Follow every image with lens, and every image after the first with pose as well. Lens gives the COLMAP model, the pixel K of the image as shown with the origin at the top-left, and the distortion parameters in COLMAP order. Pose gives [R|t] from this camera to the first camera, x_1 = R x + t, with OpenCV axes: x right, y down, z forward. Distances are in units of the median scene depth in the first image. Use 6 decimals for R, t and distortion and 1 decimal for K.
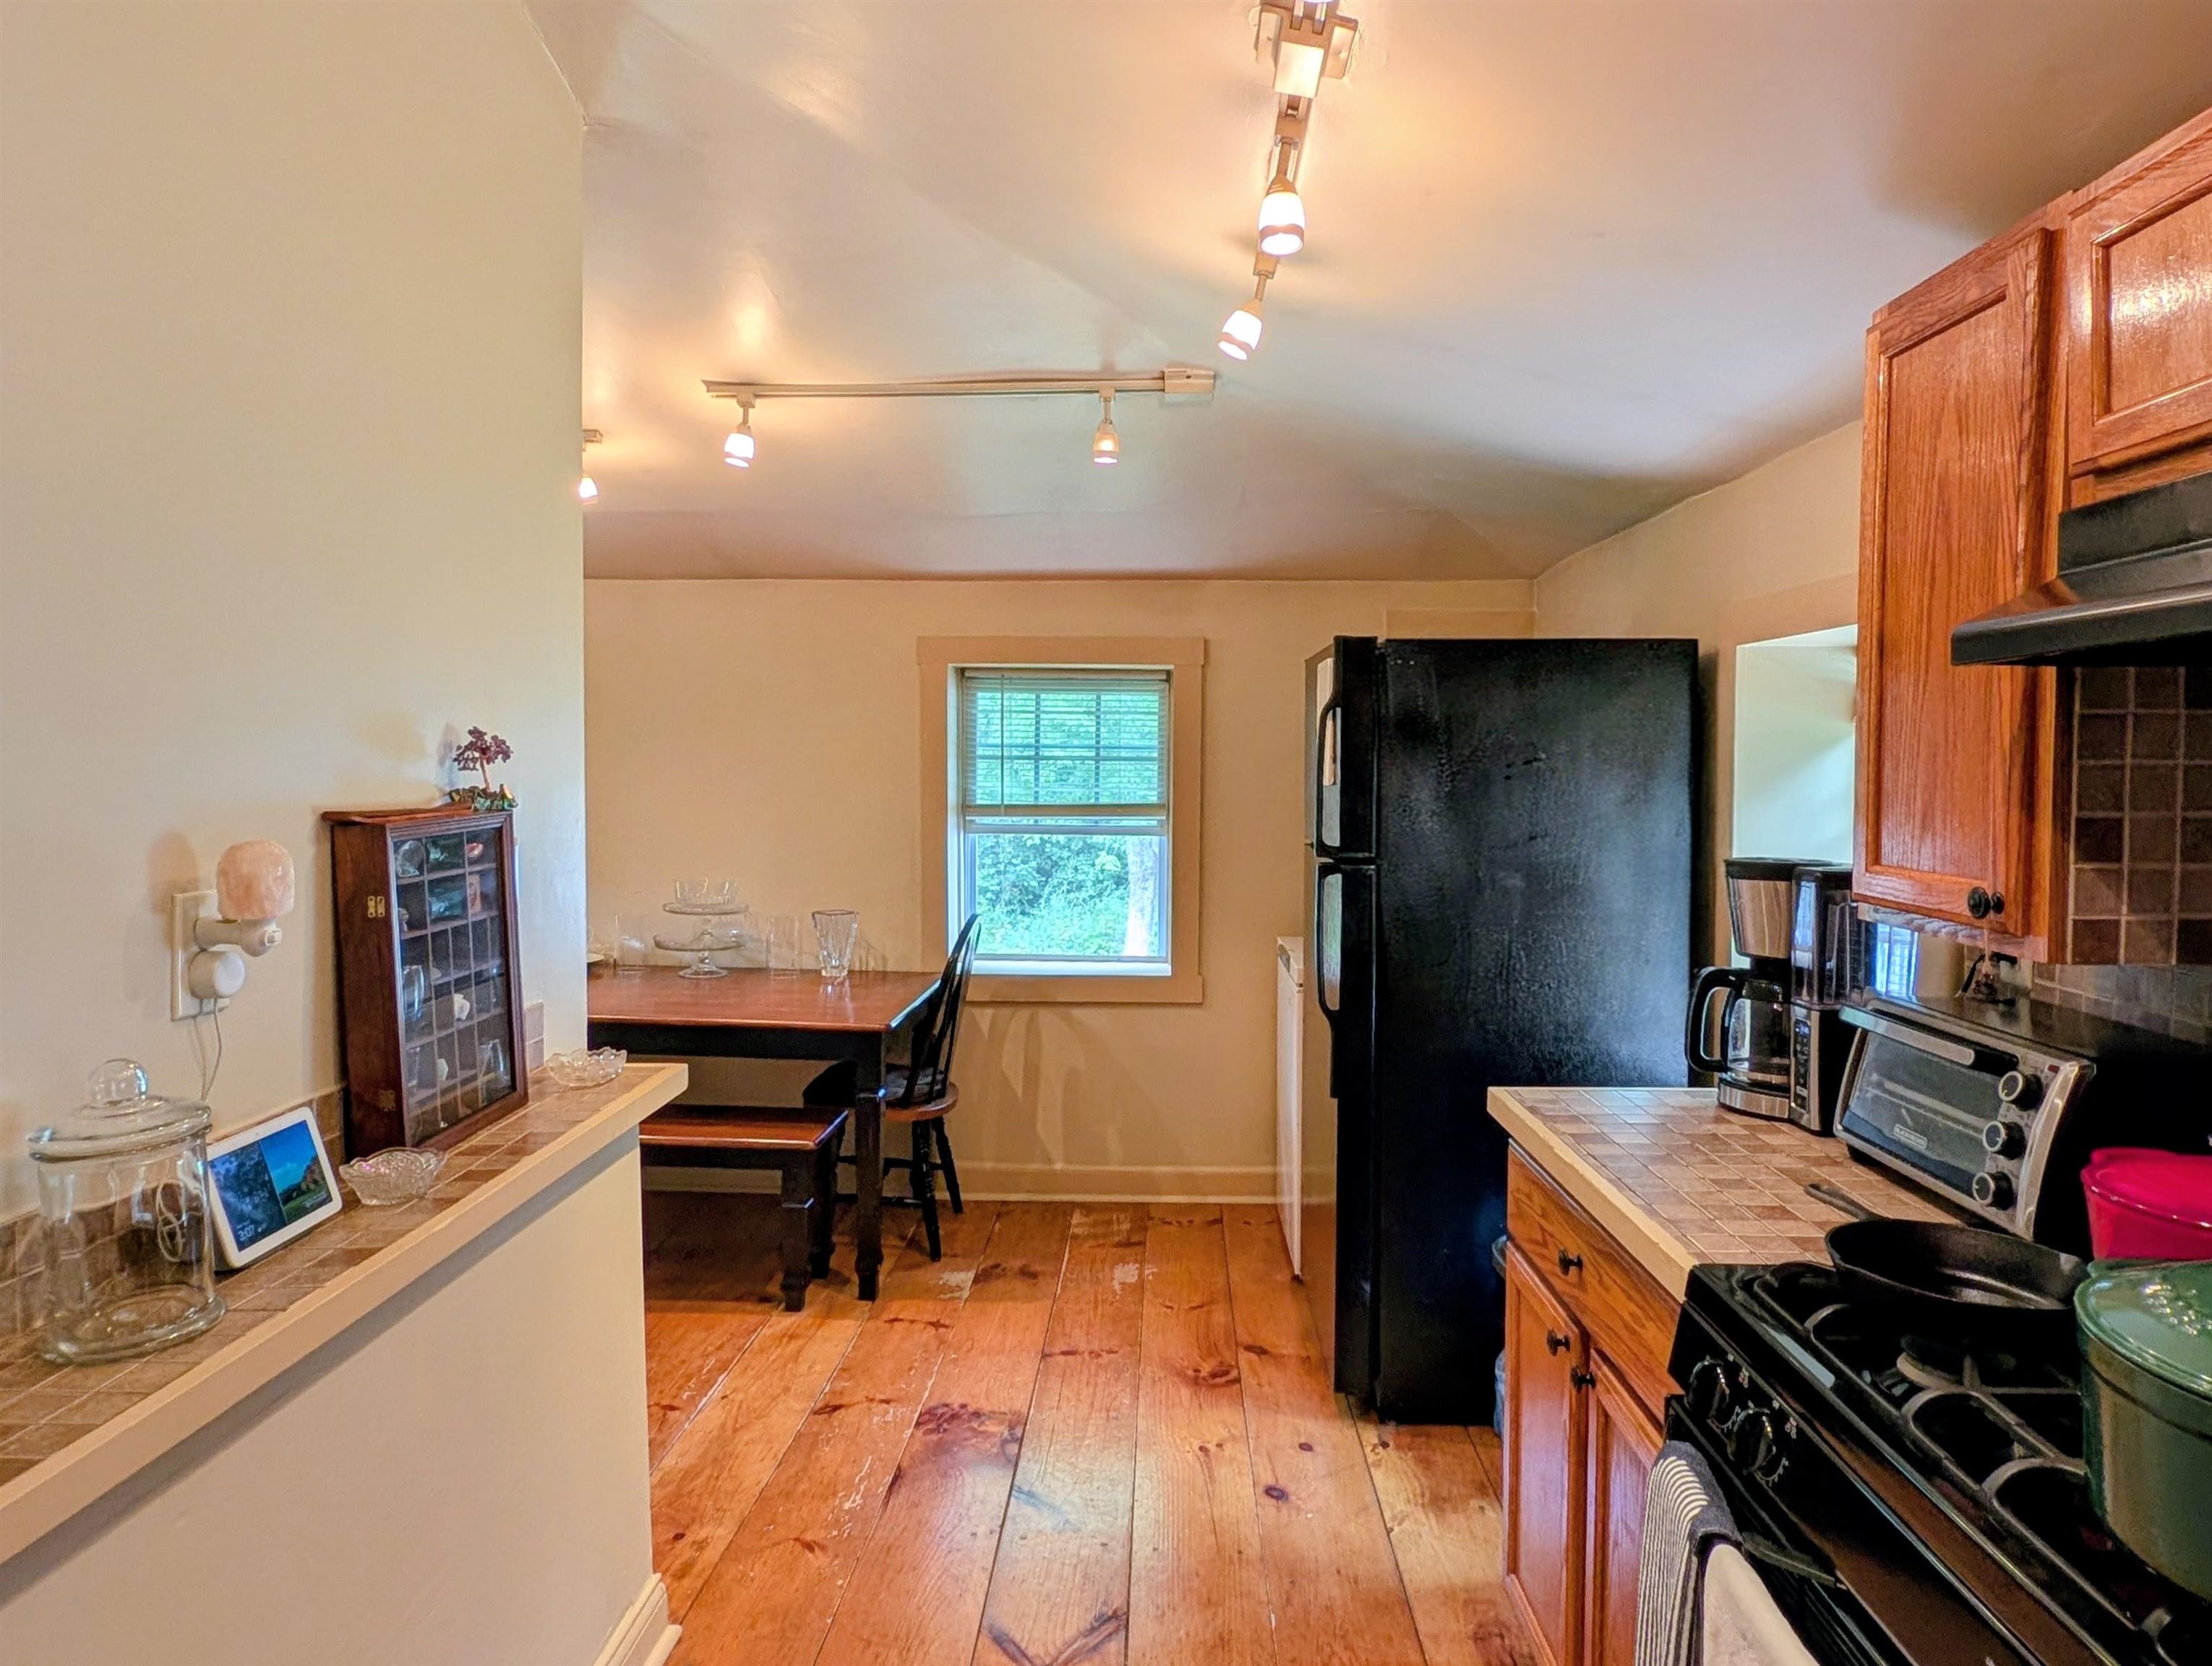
lens RADIAL K [[1339.0, 0, 1104.2], [0, 1339.0, 814.8], [0, 0, 1]] dist [-0.008584, 0.046712]
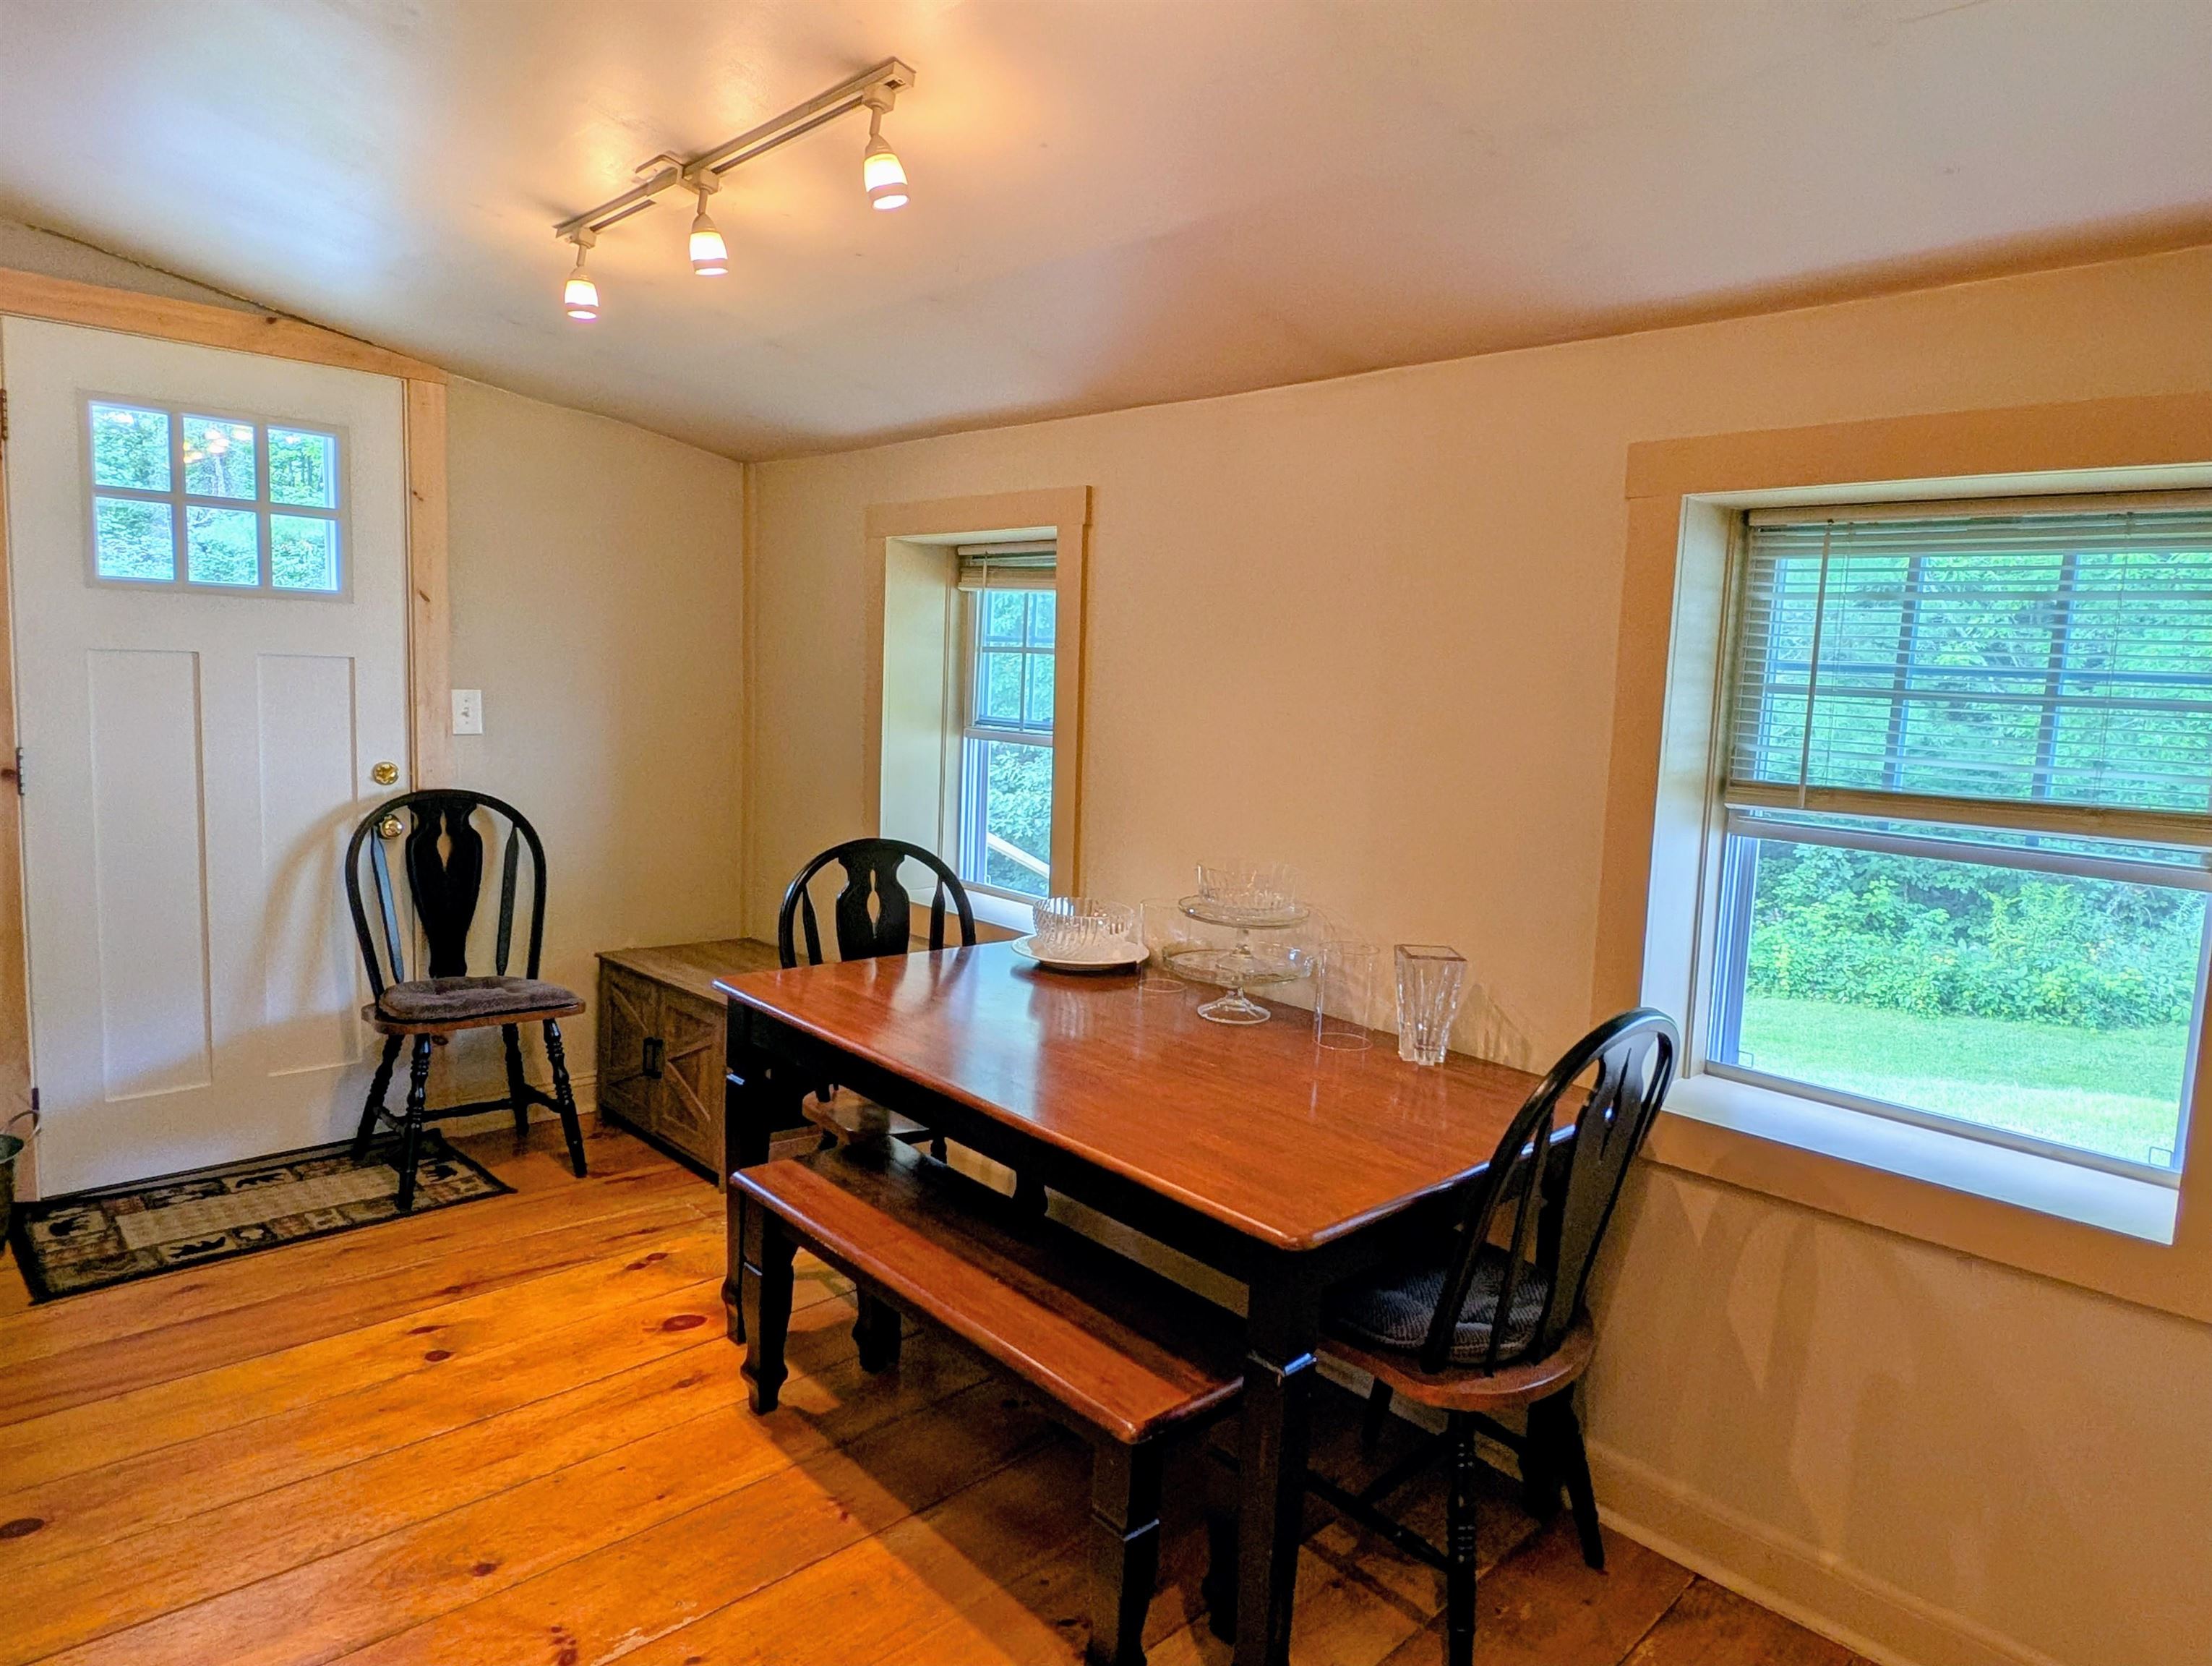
lens RADIAL K [[1339.0, 0, 1104.2], [0, 1339.0, 814.8], [0, 0, 1]] dist [-0.008584, 0.046712]
pose [[0.731238, 0.103162, -0.674276, 0.071872], [-0.067819, 0.994595, 0.078622, -0.018995], [0.678742, -0.011762, 0.734282, 0.477801]]
